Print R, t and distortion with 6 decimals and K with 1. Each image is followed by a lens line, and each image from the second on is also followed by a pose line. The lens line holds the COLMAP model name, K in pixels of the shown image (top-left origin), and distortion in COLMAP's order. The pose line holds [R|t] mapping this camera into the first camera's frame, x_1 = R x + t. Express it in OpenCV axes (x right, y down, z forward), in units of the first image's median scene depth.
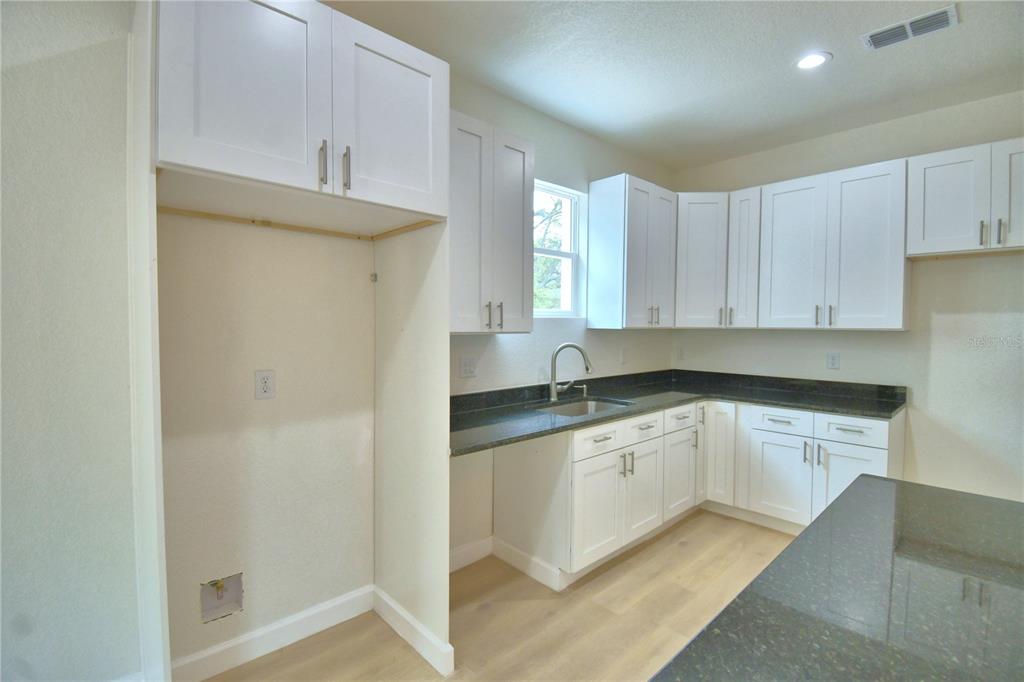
lens RADIAL K [[464.6, 0, 512.0], [0, 464.6, 341.0], [0, 0, 1]] dist [0.030705, -0.029436]
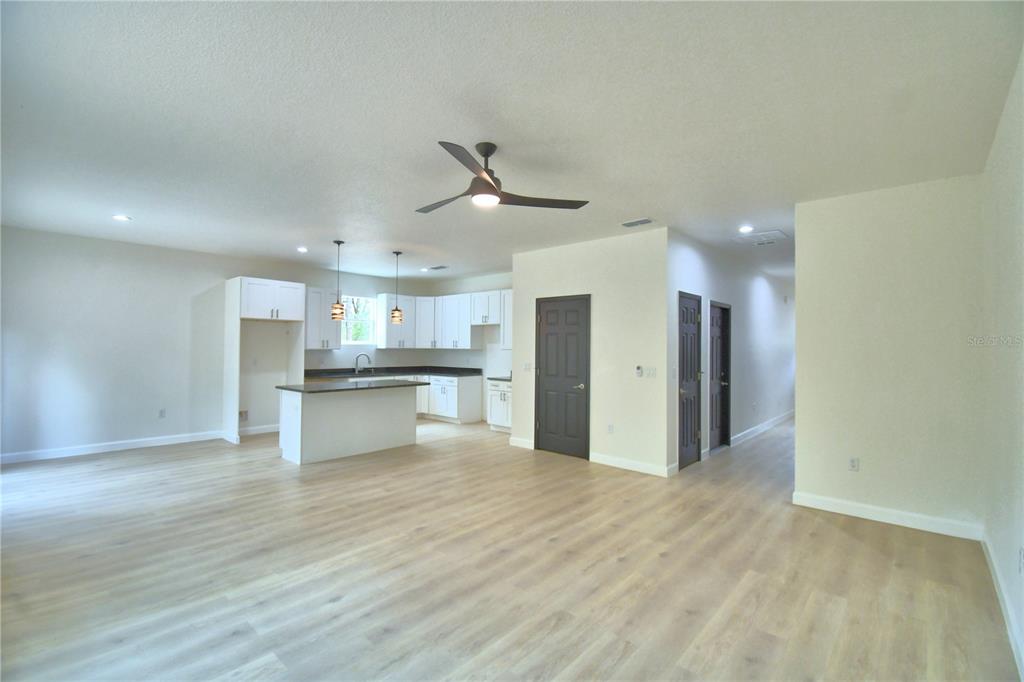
lens RADIAL K [[447.8, 0, 506.4], [0, 447.8, 339.8], [0, 0, 1]] dist [0.021562, -0.026157]
pose [[0.996686, 0.005811, 0.081136, 0.811165], [-0.001754, 0.998748, -0.049991, 0.060517], [-0.081325, 0.049684, 0.995449, -1.894672]]
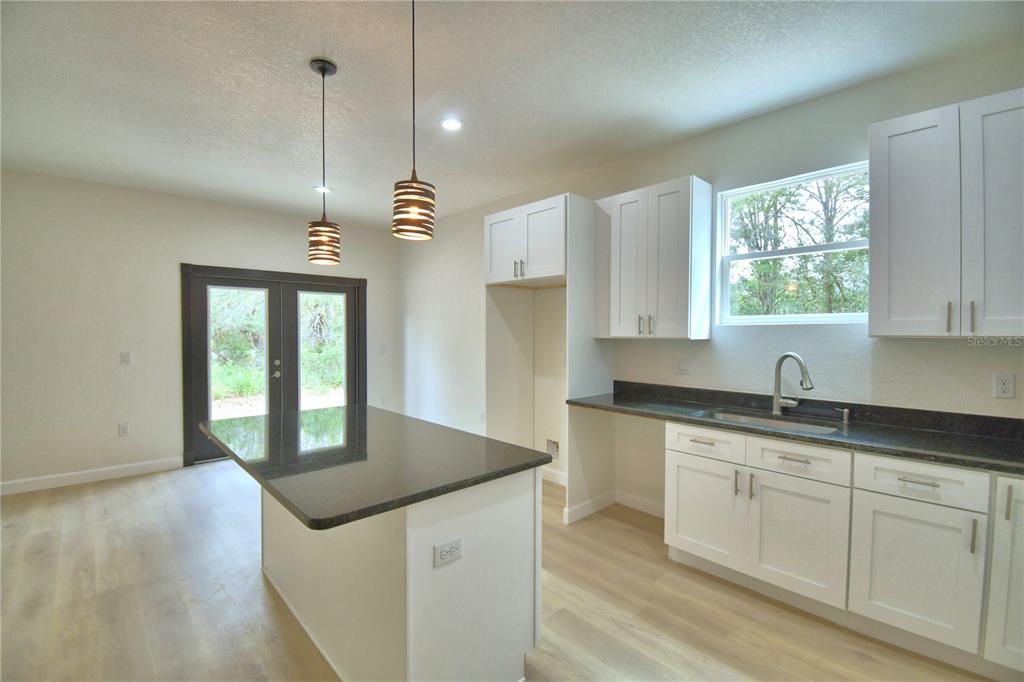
lens RADIAL K [[447.8, 0, 506.4], [0, 447.8, 339.8], [0, 0, 1]] dist [0.021562, -0.026157]
pose [[-0.006795, 0.013857, -0.999881, 1.021865], [-0.038532, 0.999158, 0.014109, -0.012515], [0.999234, 0.038624, -0.006256, 0.478312]]
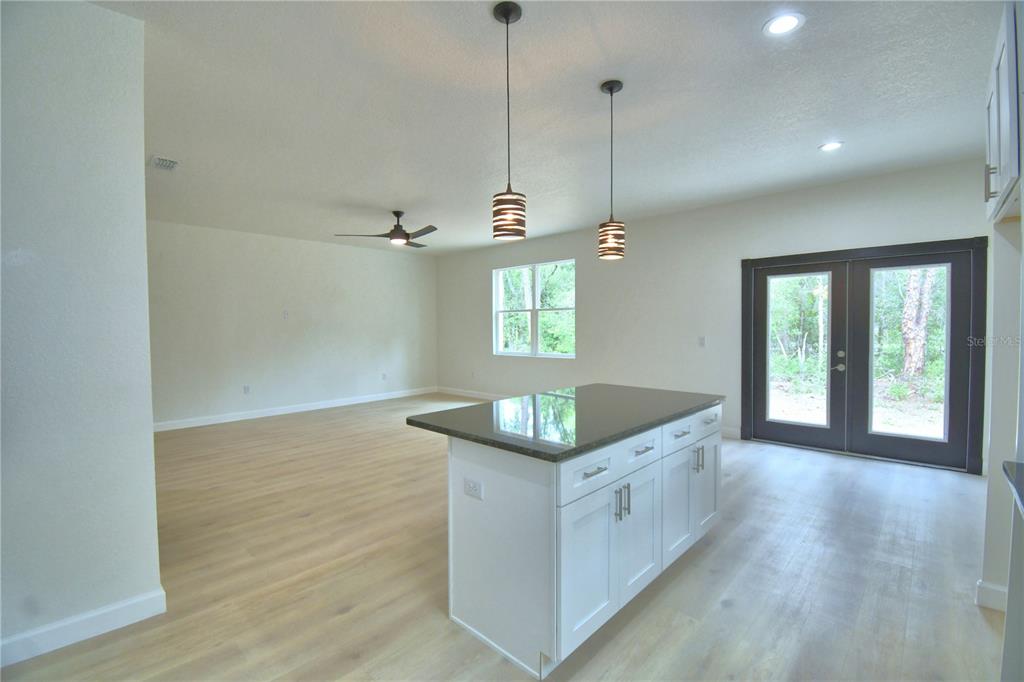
lens RADIAL K [[447.8, 0, 506.4], [0, 447.8, 339.8], [0, 0, 1]] dist [0.021562, -0.026157]
pose [[-0.998762, 0.005194, -0.049481, 0.490041], [0.001803, 0.997661, 0.068338, -0.021147], [0.049721, 0.068164, -0.996434, 1.064164]]
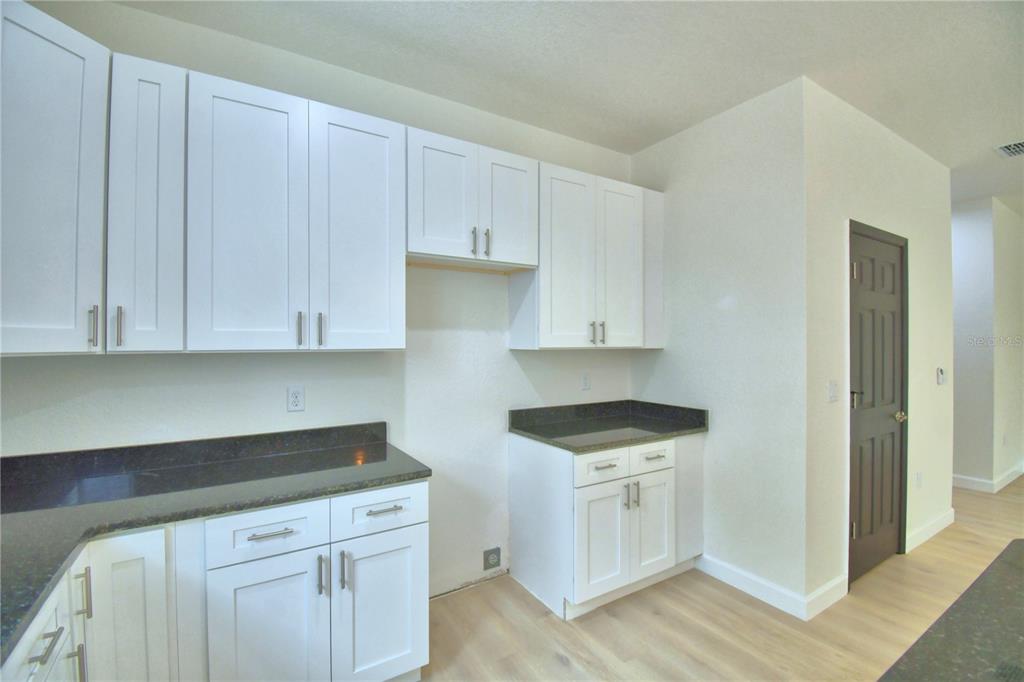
lens RADIAL K [[447.8, 0, 506.4], [0, 447.8, 339.8], [0, 0, 1]] dist [0.021562, -0.026157]
pose [[0.207276, 0.001225, 0.978282, 0.153798], [0.038406, 0.999218, -0.009388, -0.026647], [-0.977528, 0.039518, 0.207066, 0.670744]]
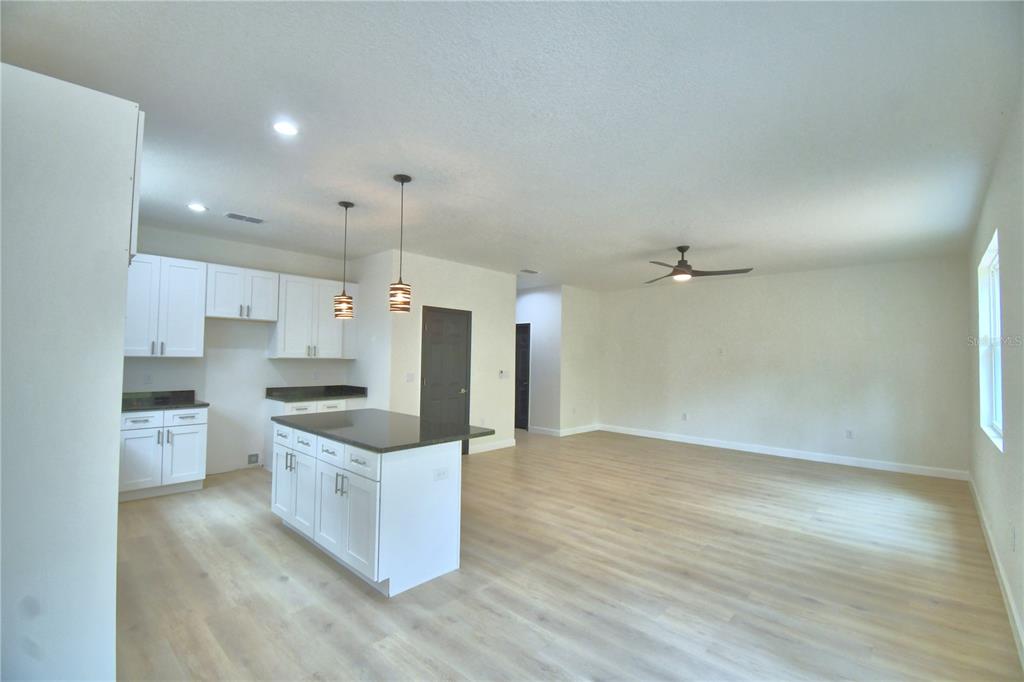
lens RADIAL K [[447.8, 0, 506.4], [0, 447.8, 339.8], [0, 0, 1]] dist [0.021562, -0.026157]
pose [[-0.054029, 0.033233, 0.997986, -0.917788], [0.021113, 0.999261, -0.032132, -0.010917], [-0.998316, 0.019334, -0.054691, -0.060053]]
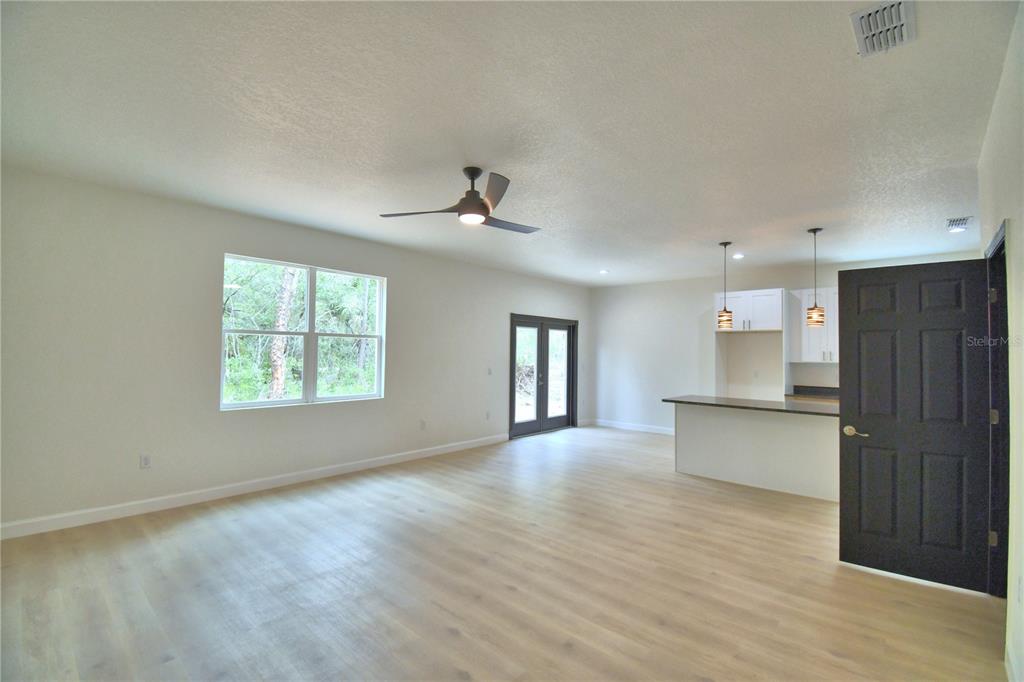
lens RADIAL K [[448.9, 0, 512.0], [0, 448.9, 341.0], [0, 0, 1]] dist [0.000640, -0.010777]
pose [[0.089554, -0.030556, -0.995513, 1.954995], [-0.050301, 0.998115, -0.035160, 0.032530], [0.994711, 0.053224, 0.087848, -0.860209]]
